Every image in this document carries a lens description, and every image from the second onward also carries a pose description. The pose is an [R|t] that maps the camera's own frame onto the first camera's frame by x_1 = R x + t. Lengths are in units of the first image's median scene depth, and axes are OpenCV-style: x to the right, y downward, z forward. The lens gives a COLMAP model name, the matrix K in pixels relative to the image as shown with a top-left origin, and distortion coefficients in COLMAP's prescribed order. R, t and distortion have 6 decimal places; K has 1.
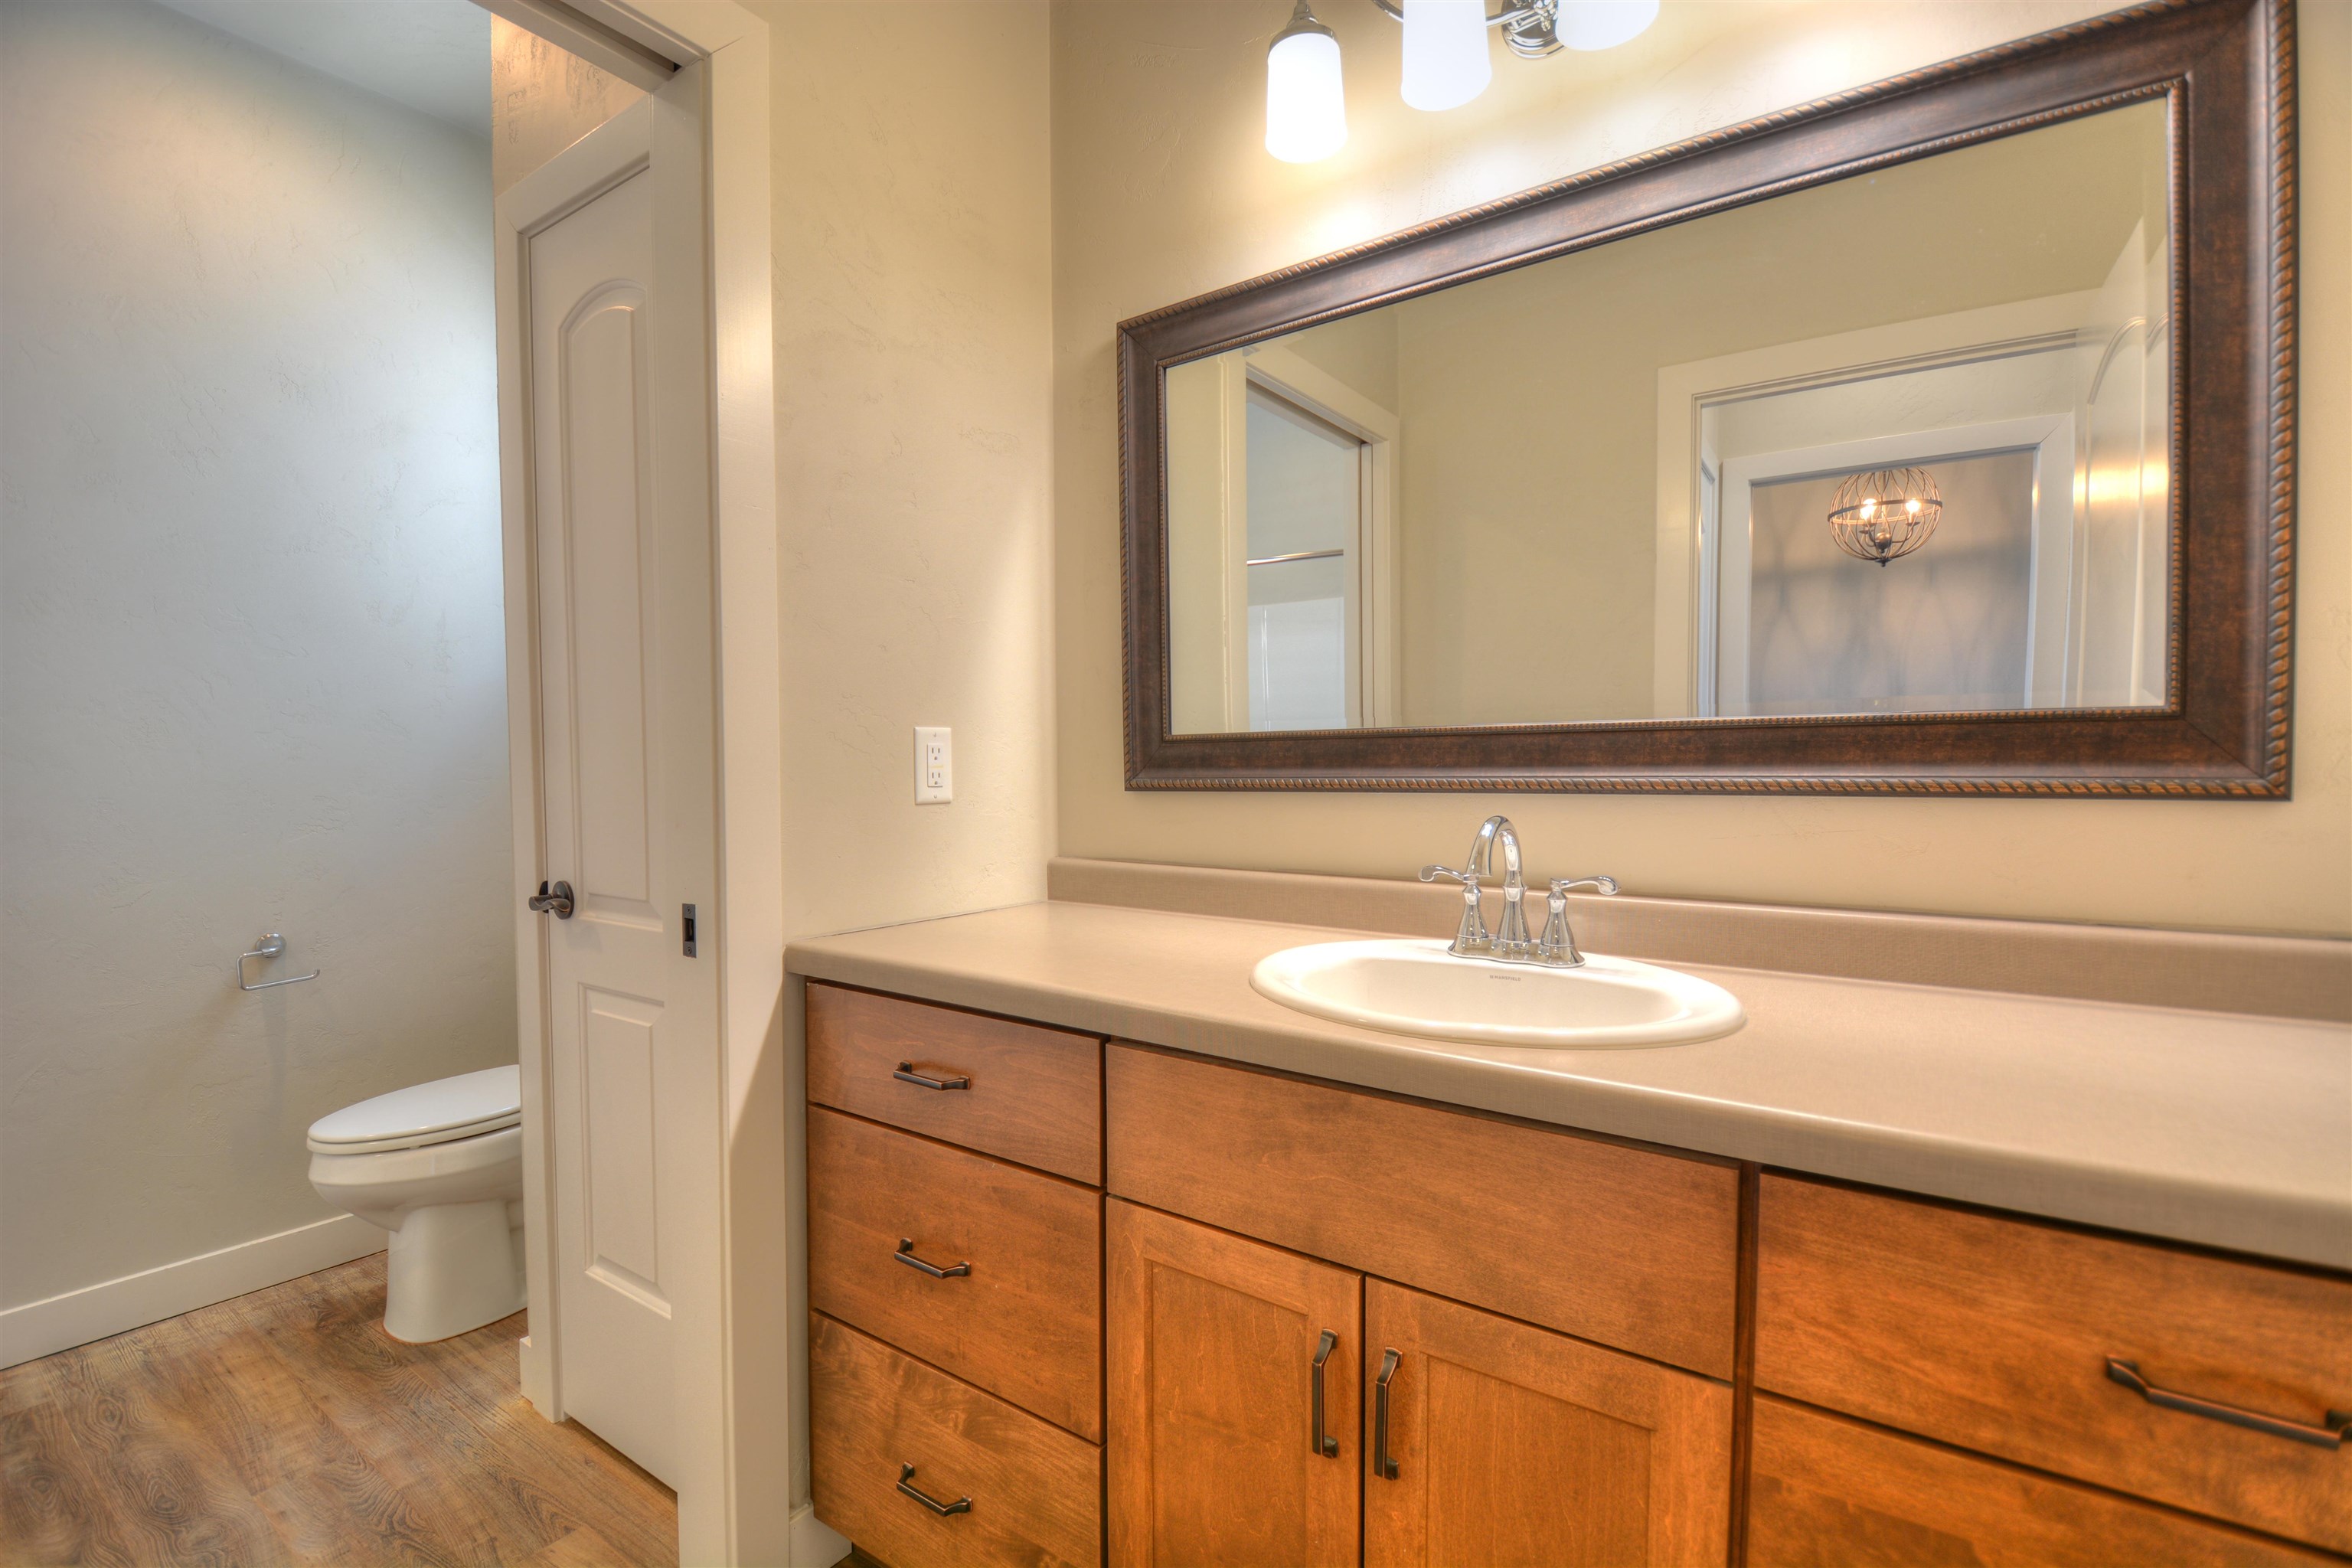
lens RADIAL K [[1047.5, 0, 1149.7], [0, 1047.5, 799.8], [0, 0, 1]] dist [0.002274, -0.012215]
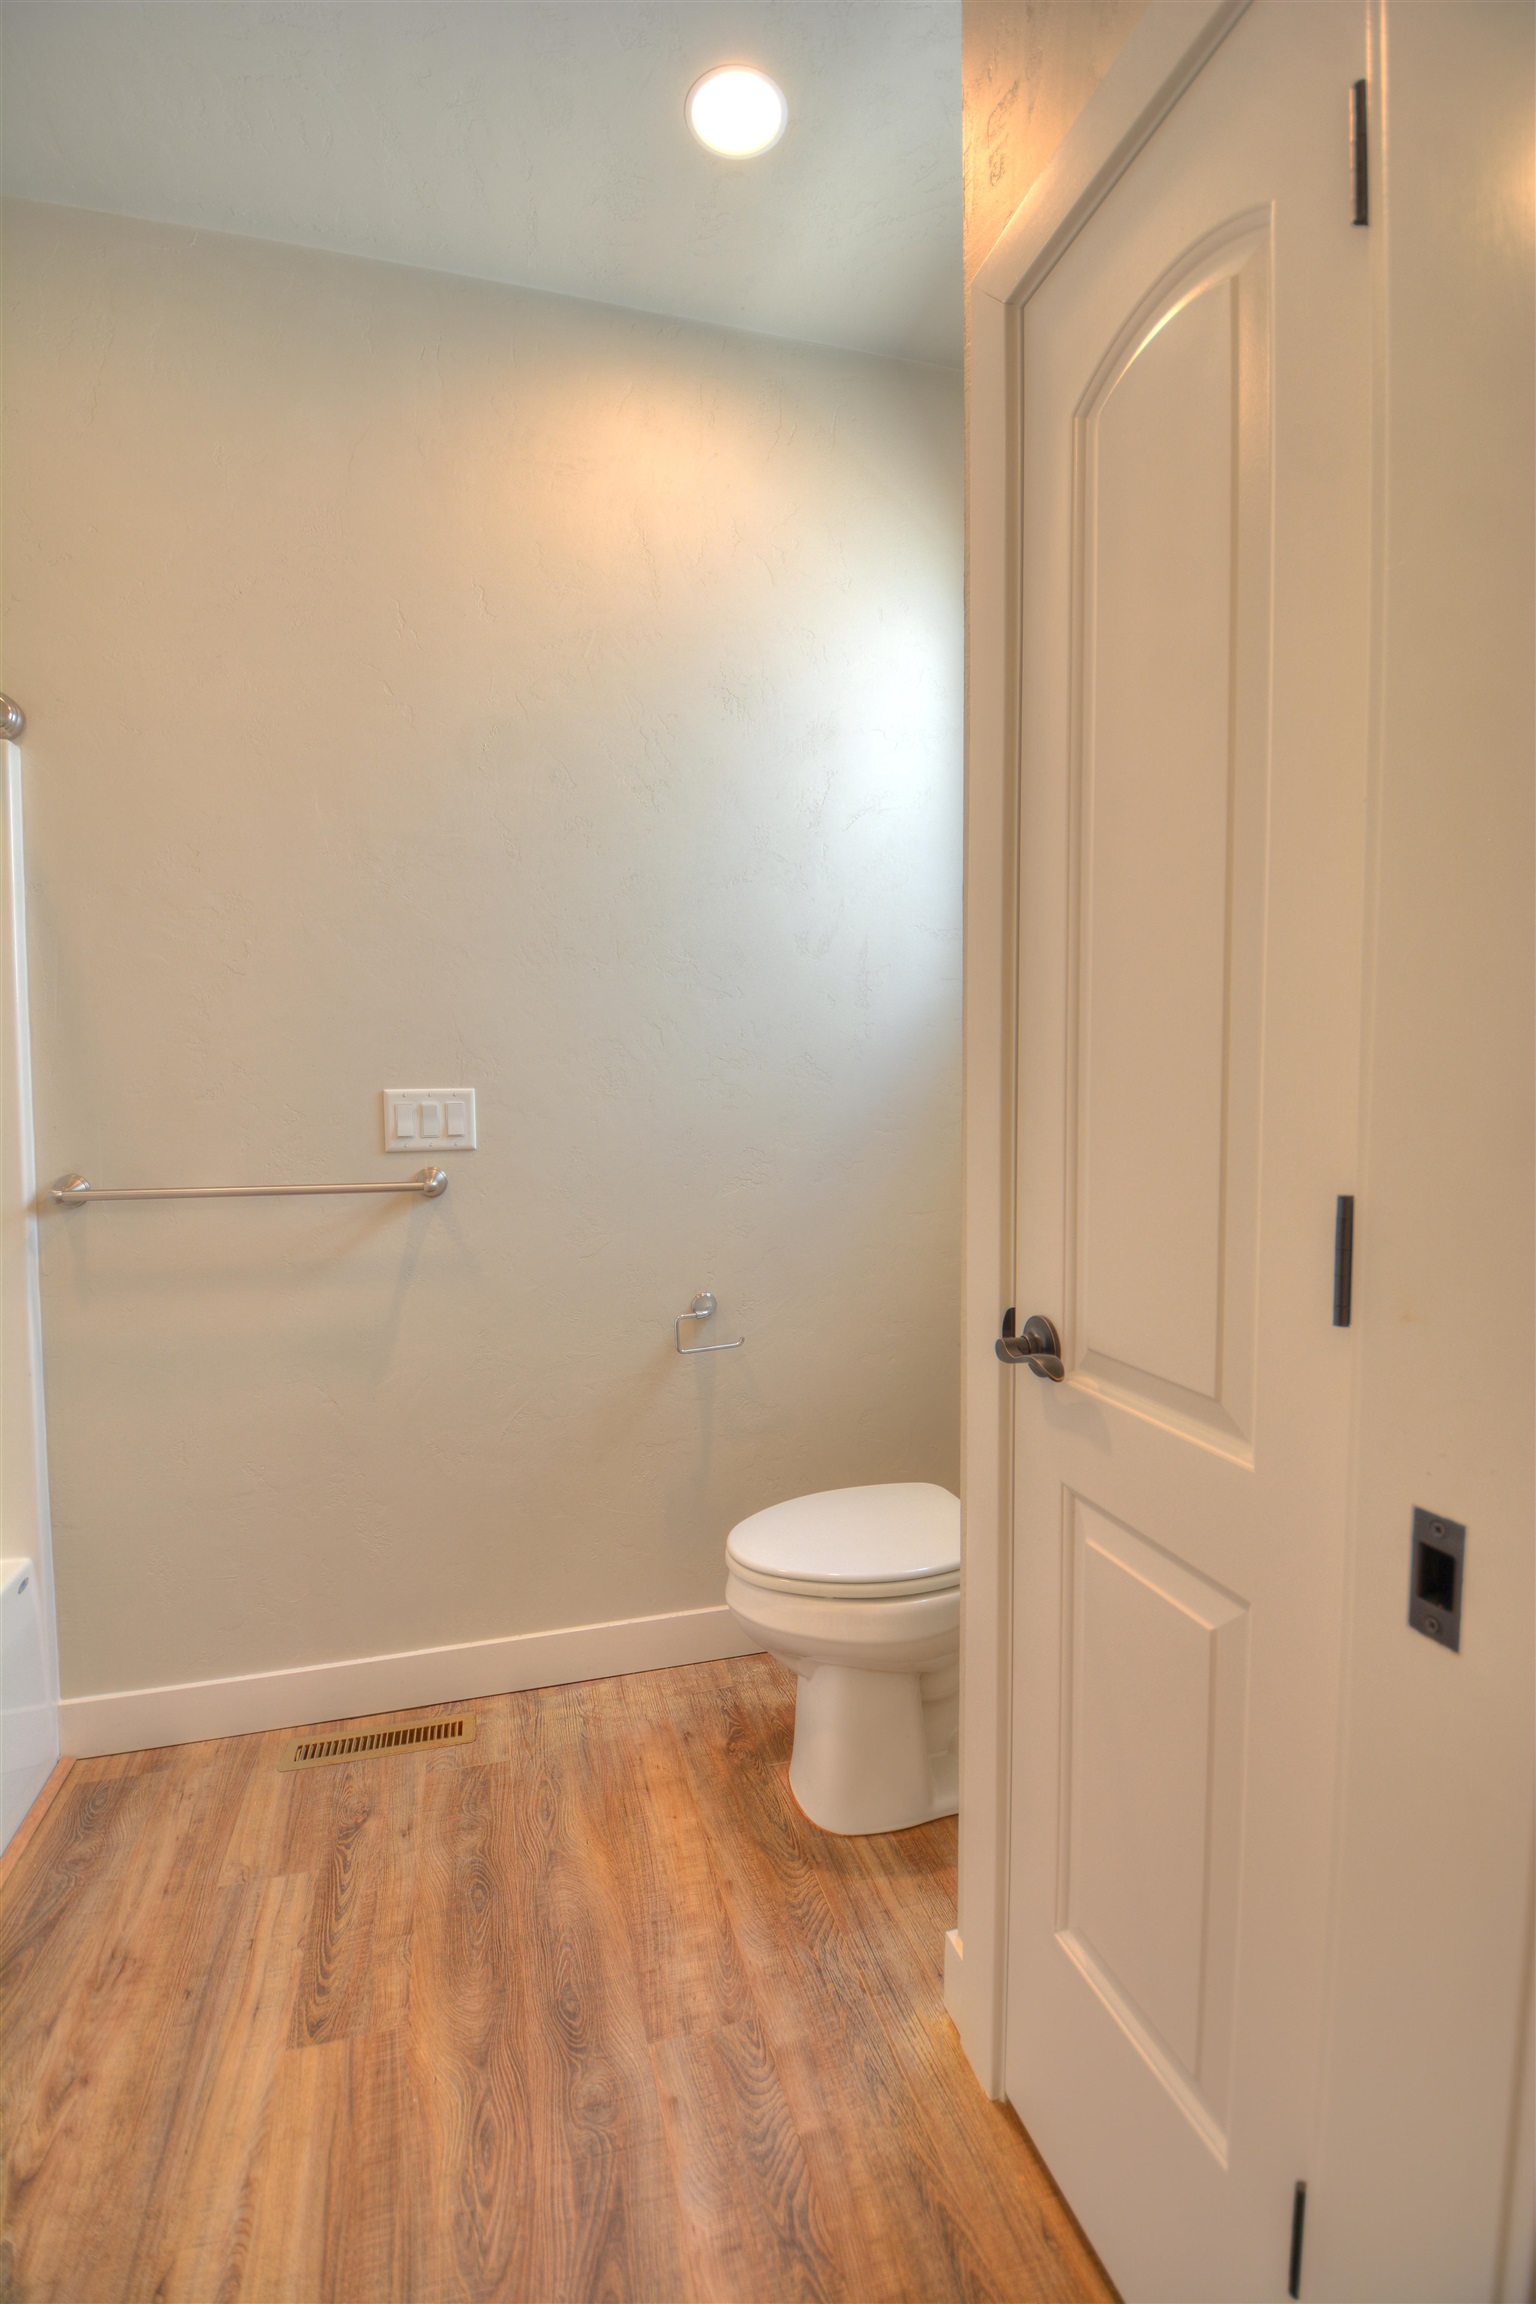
lens RADIAL K [[1026.2, 0, 768.0], [0, 1026.2, 1152.0], [0, 0, 1]] dist [0.002274, -0.012215]
pose [[0.791213, 0.037521, -0.610389, -0.285281], [-0.025315, 0.999270, 0.028612, -0.032938], [0.611017, -0.007186, 0.791585, 0.366430]]
